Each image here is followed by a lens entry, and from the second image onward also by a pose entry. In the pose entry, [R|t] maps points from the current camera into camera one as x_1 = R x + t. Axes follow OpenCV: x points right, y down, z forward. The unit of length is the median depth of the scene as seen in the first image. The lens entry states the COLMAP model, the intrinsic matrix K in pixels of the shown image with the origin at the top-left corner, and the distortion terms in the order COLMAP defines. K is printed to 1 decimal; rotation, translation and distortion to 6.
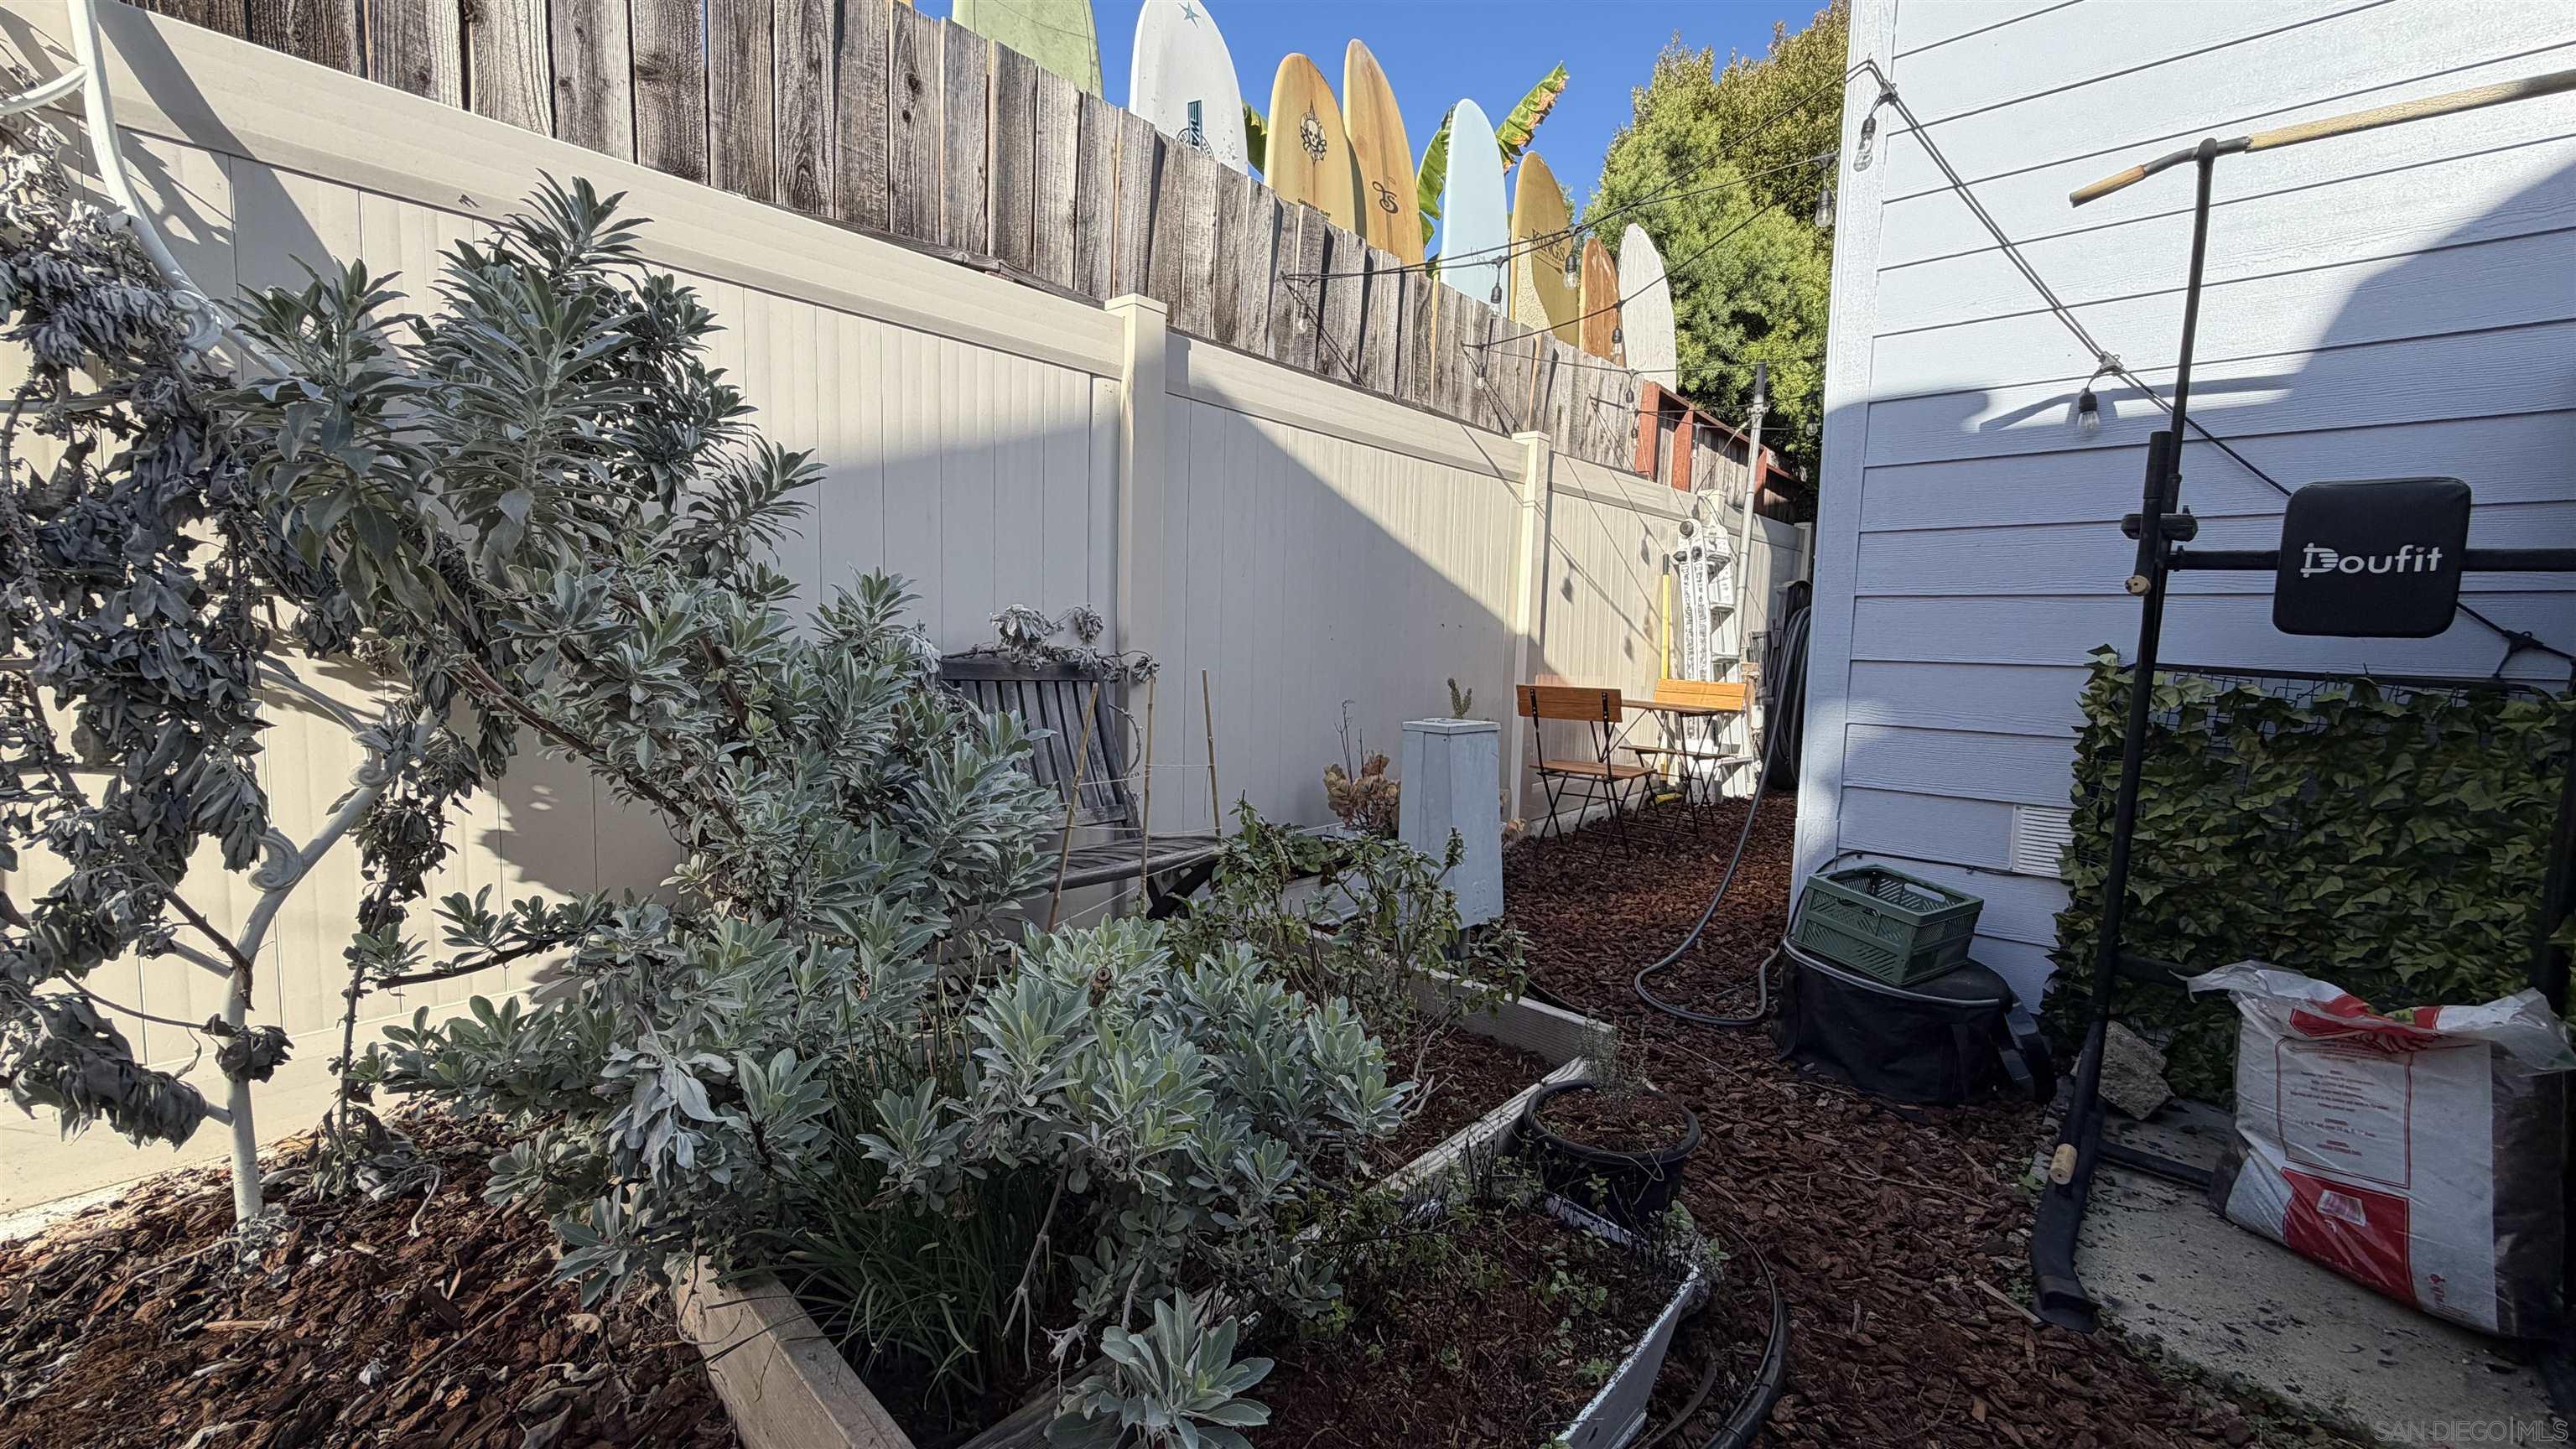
lens RADIAL K [[1023.1, 0, 1285.3], [0, 1023.1, 722.8], [0, 0, 1]] dist [0.000300, -0.000306]
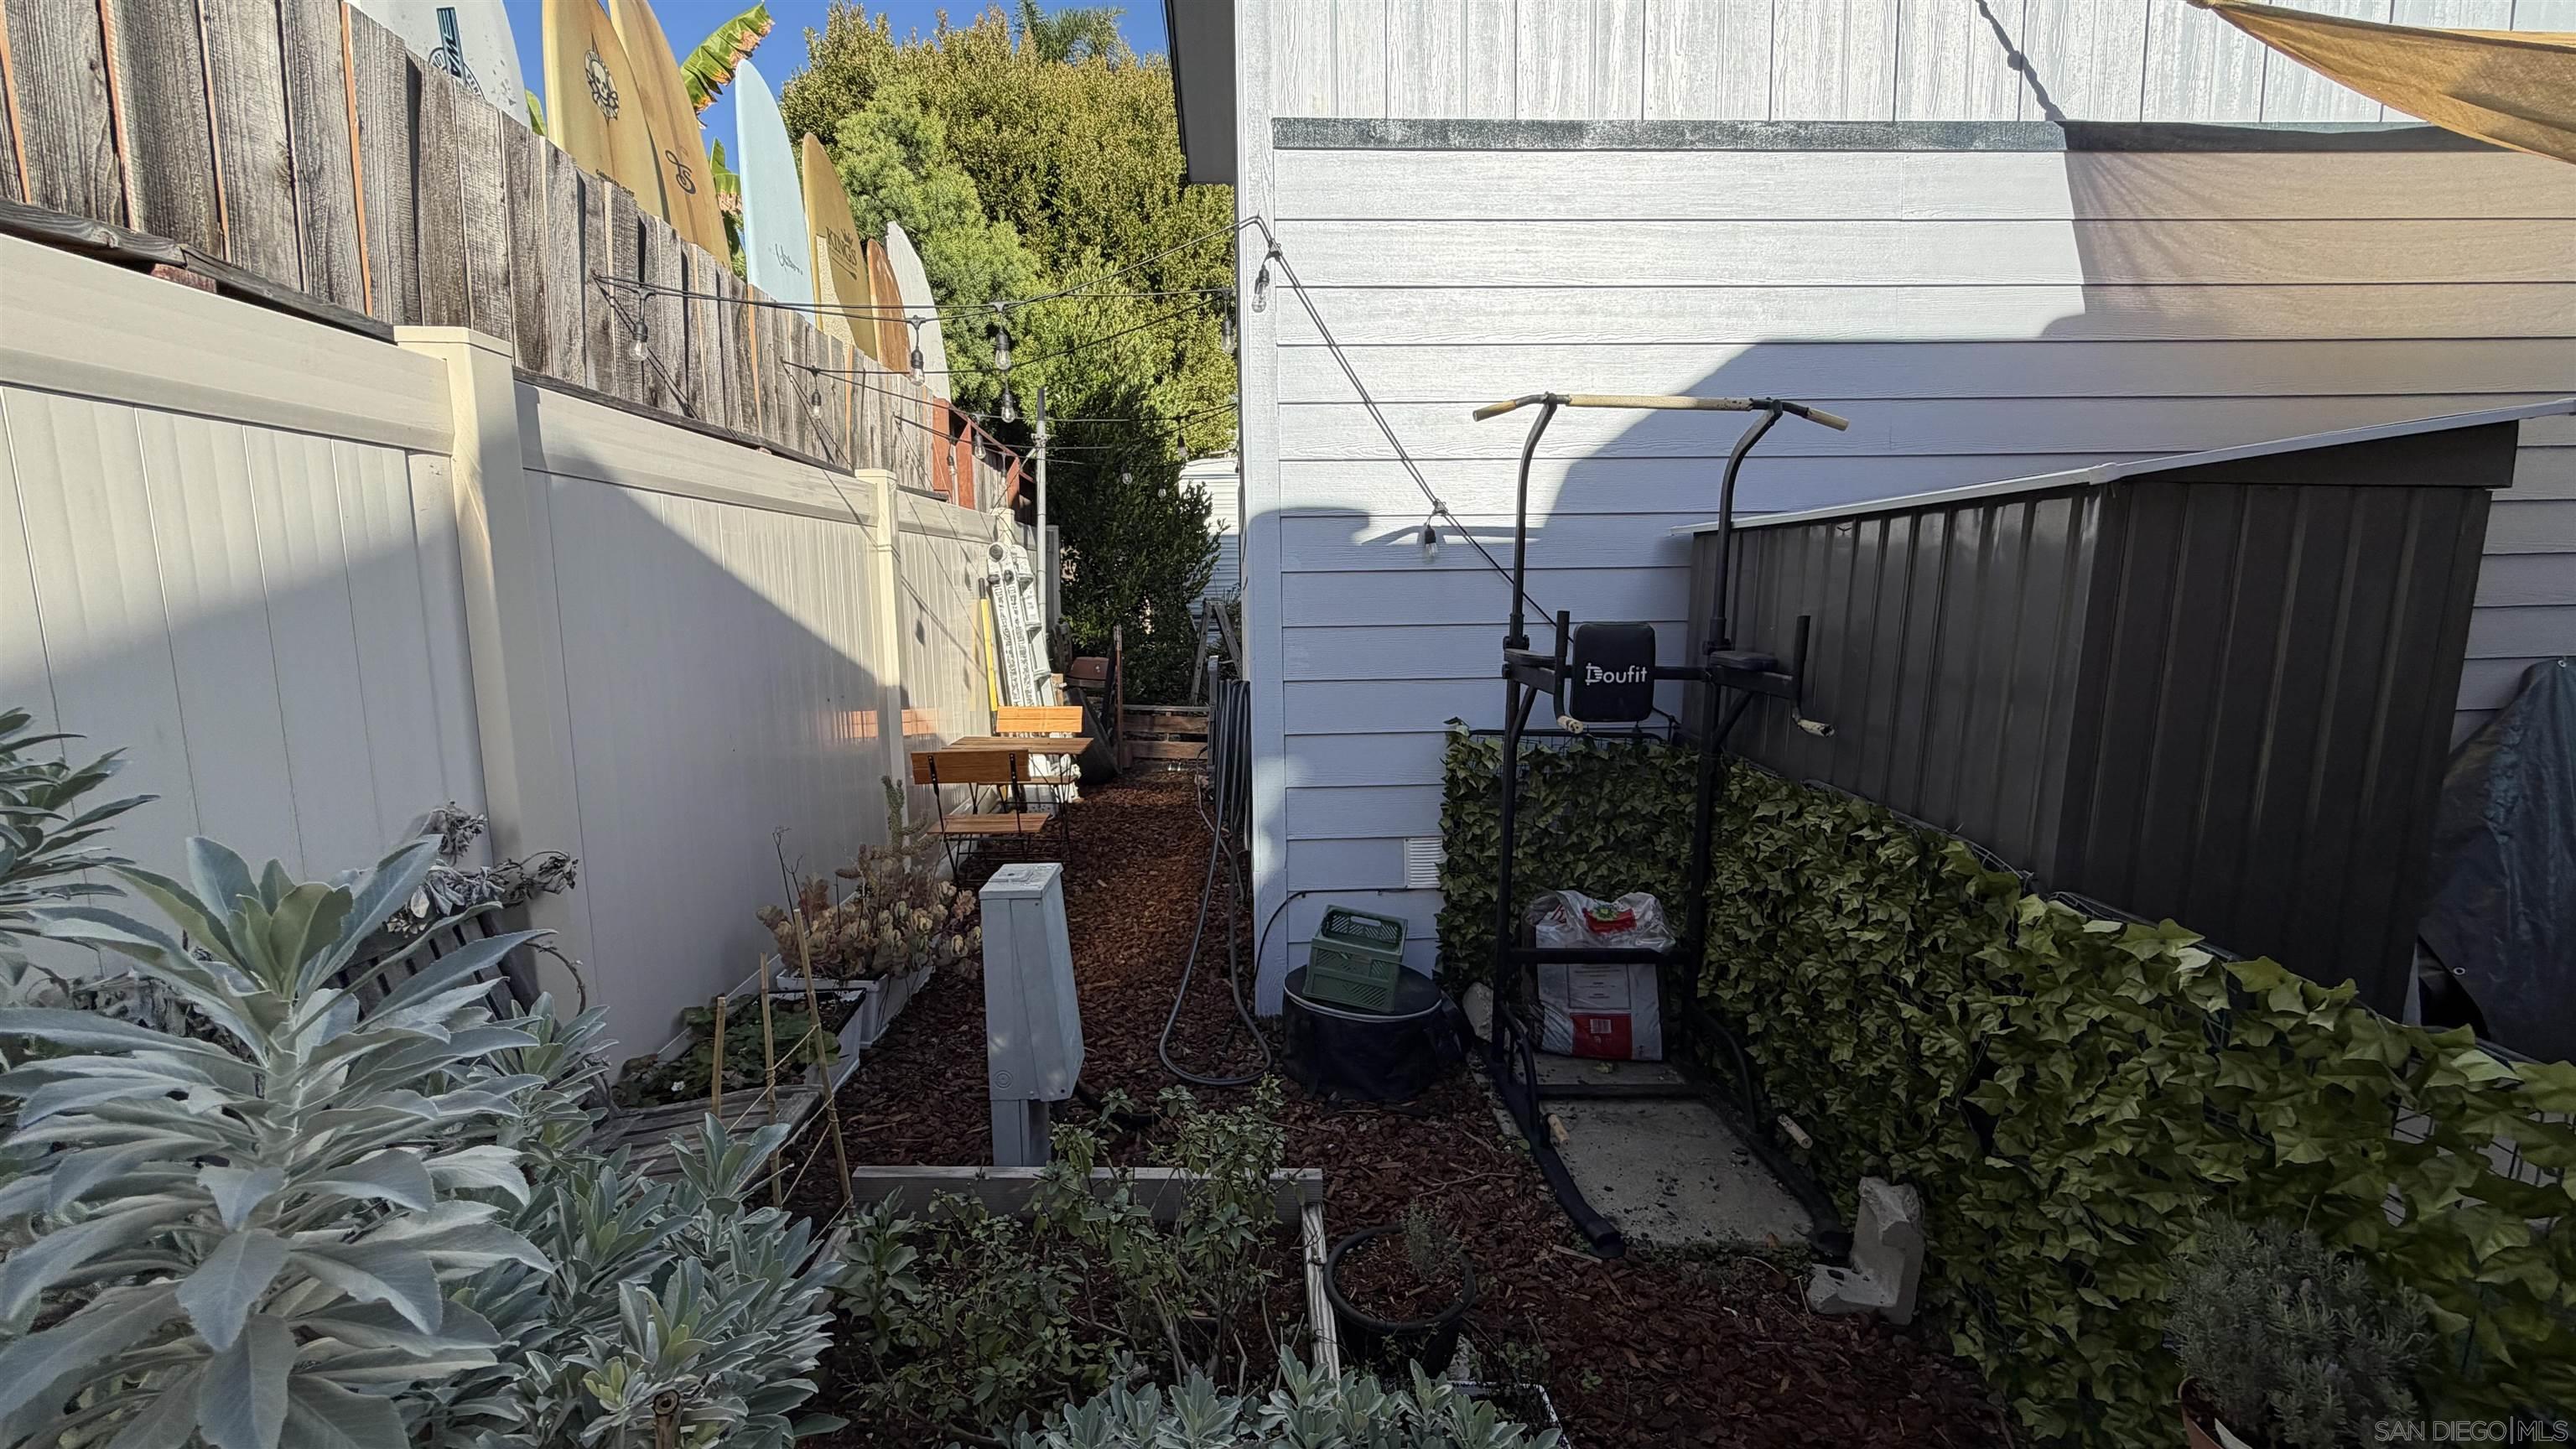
lens RADIAL K [[1023.1, 0, 1274.3], [0, 1023.1, 721.8], [0, 0, 1]] dist [0.000300, -0.000306]
pose [[0.716825, -0.123510, 0.686227, -0.238999], [0.087427, 0.992340, 0.087279, -0.163856], [-0.691751, -0.002569, 0.722132, 0.142762]]
